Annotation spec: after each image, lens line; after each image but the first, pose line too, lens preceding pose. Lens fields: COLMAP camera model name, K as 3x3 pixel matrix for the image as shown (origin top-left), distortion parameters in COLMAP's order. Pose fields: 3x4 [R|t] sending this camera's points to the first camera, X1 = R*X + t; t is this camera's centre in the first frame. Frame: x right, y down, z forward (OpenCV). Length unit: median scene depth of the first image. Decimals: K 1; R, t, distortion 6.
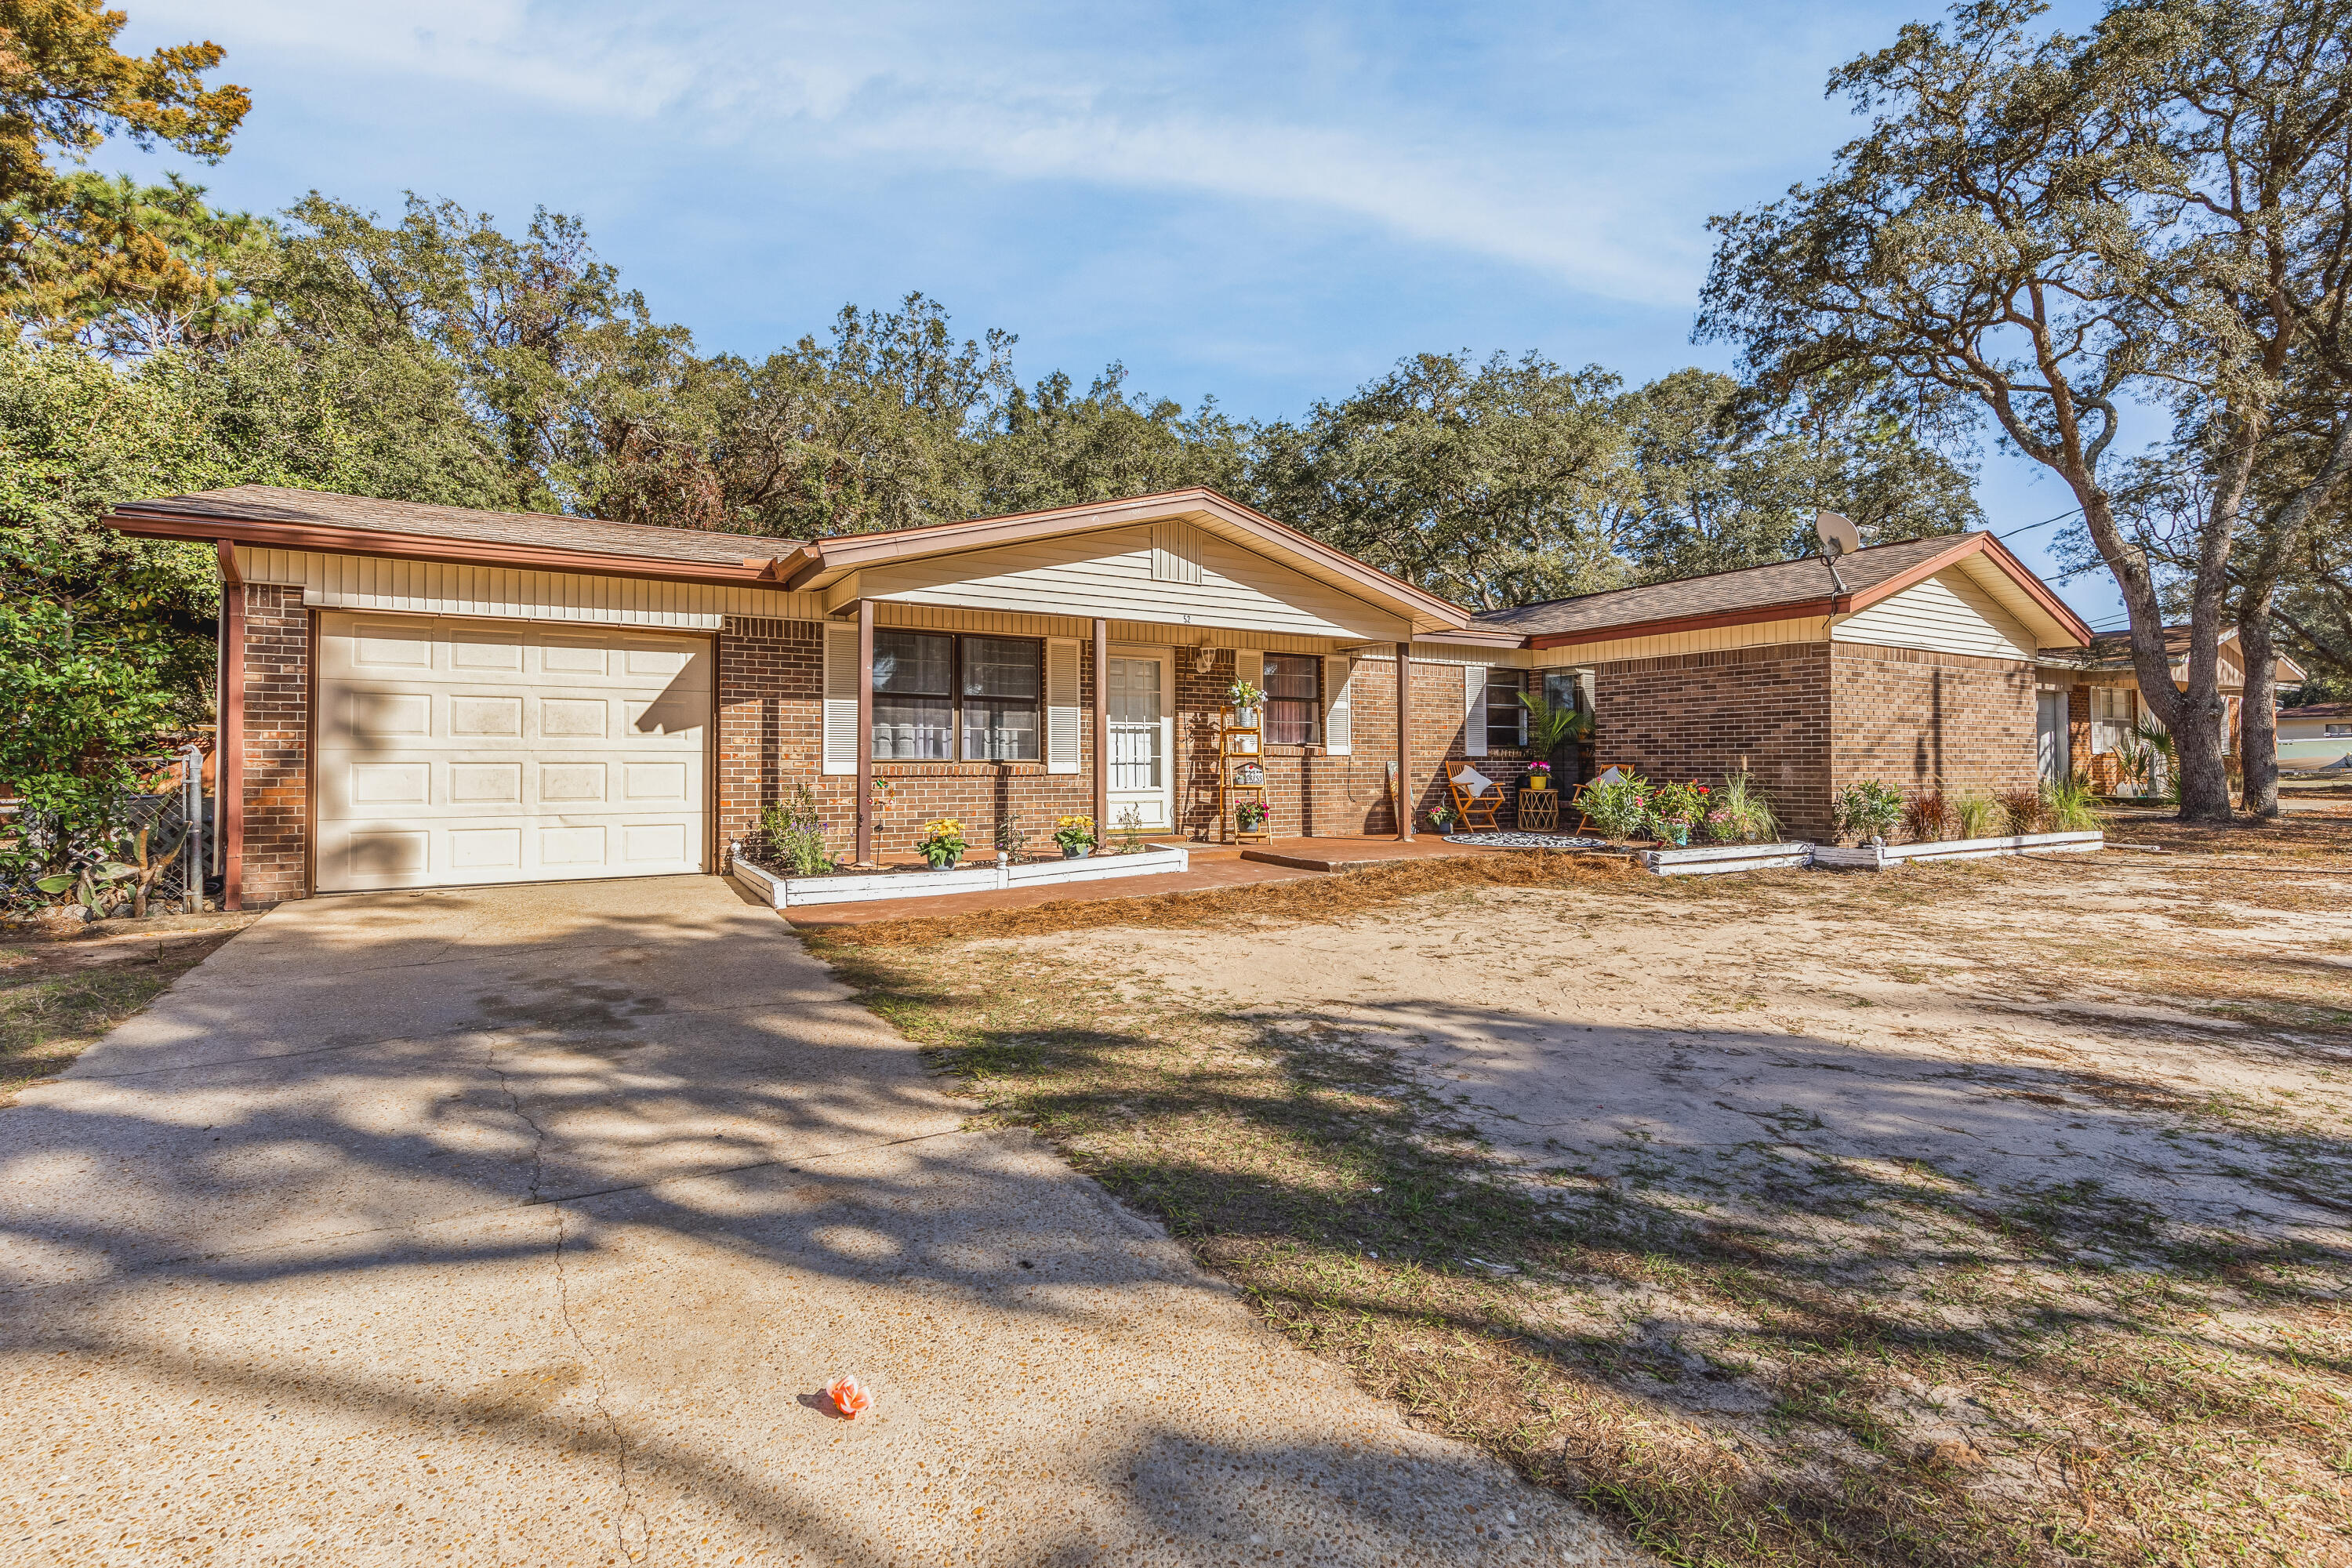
lens RADIAL K [[1091.7, 0, 1130.8], [0, 1091.7, 776.2], [0, 0, 1]] dist [0.001239, -0.000143]
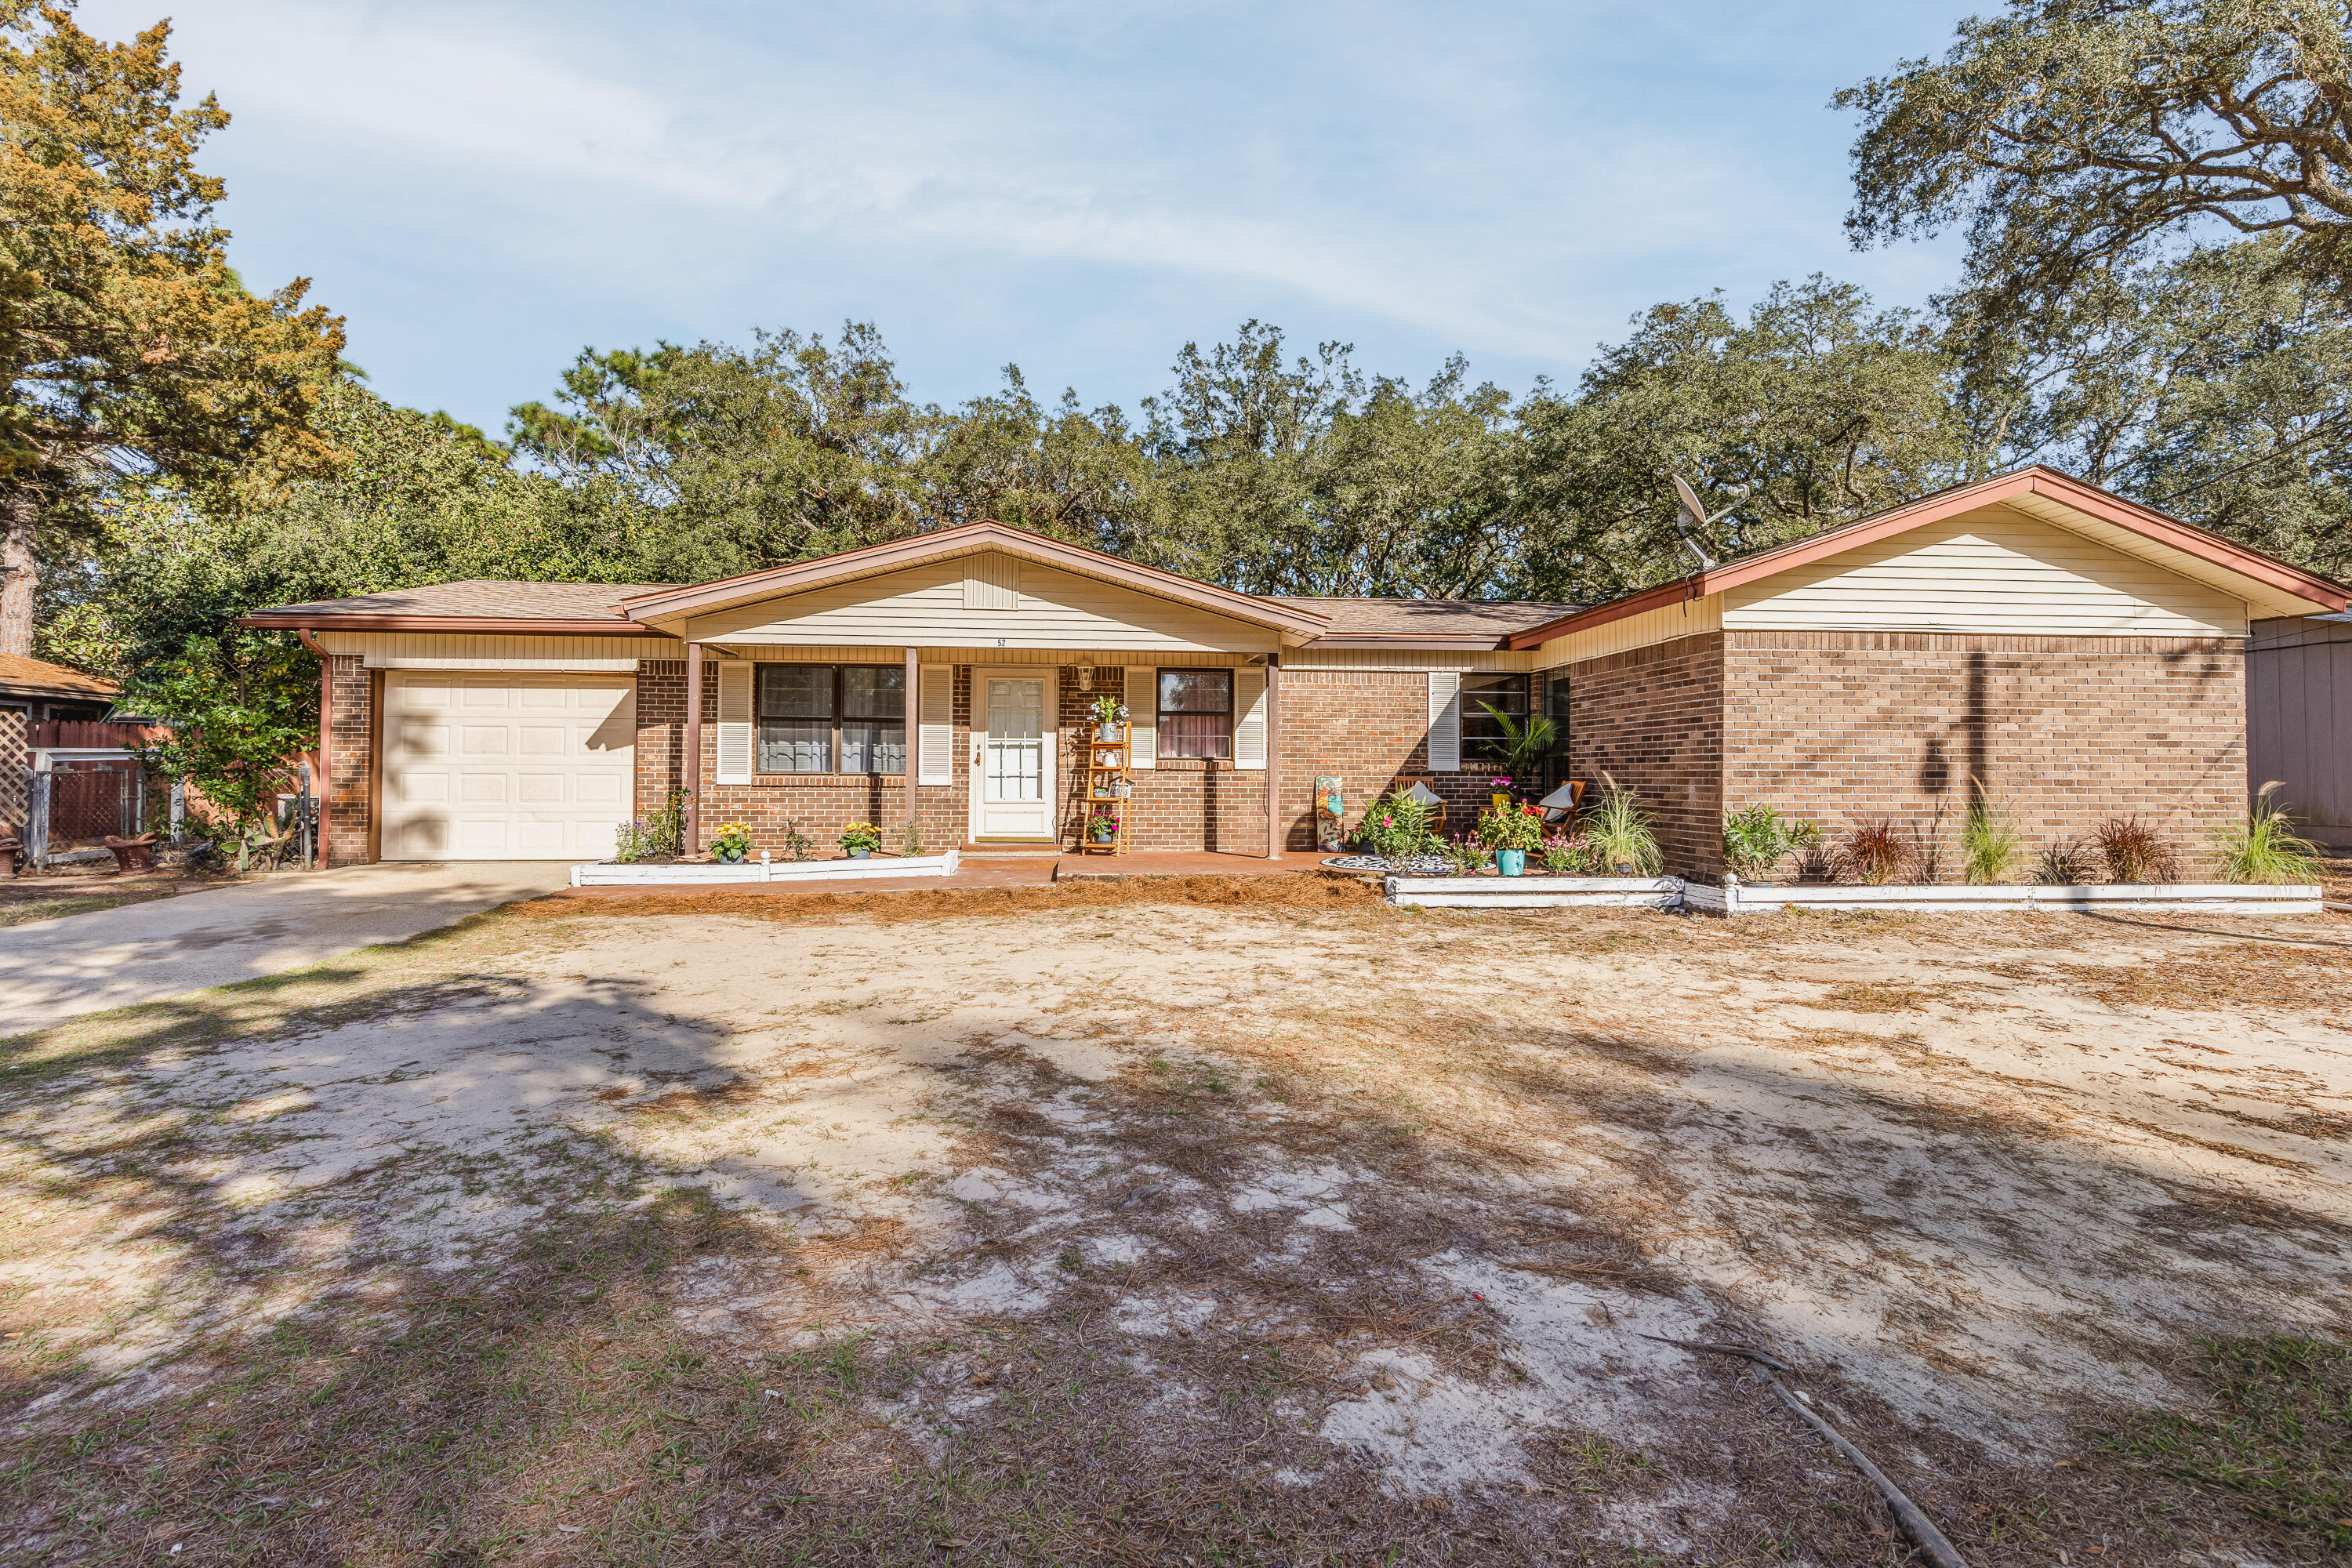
lens RADIAL K [[1091.7, 0, 1130.8], [0, 1091.7, 776.2], [0, 0, 1]] dist [0.001239, -0.000143]
pose [[0.898272, 0.006125, -0.439398, 0.571549], [-0.010164, 0.999925, -0.006840, -0.005679], [0.439323, 0.010610, 0.898266, 0.081560]]
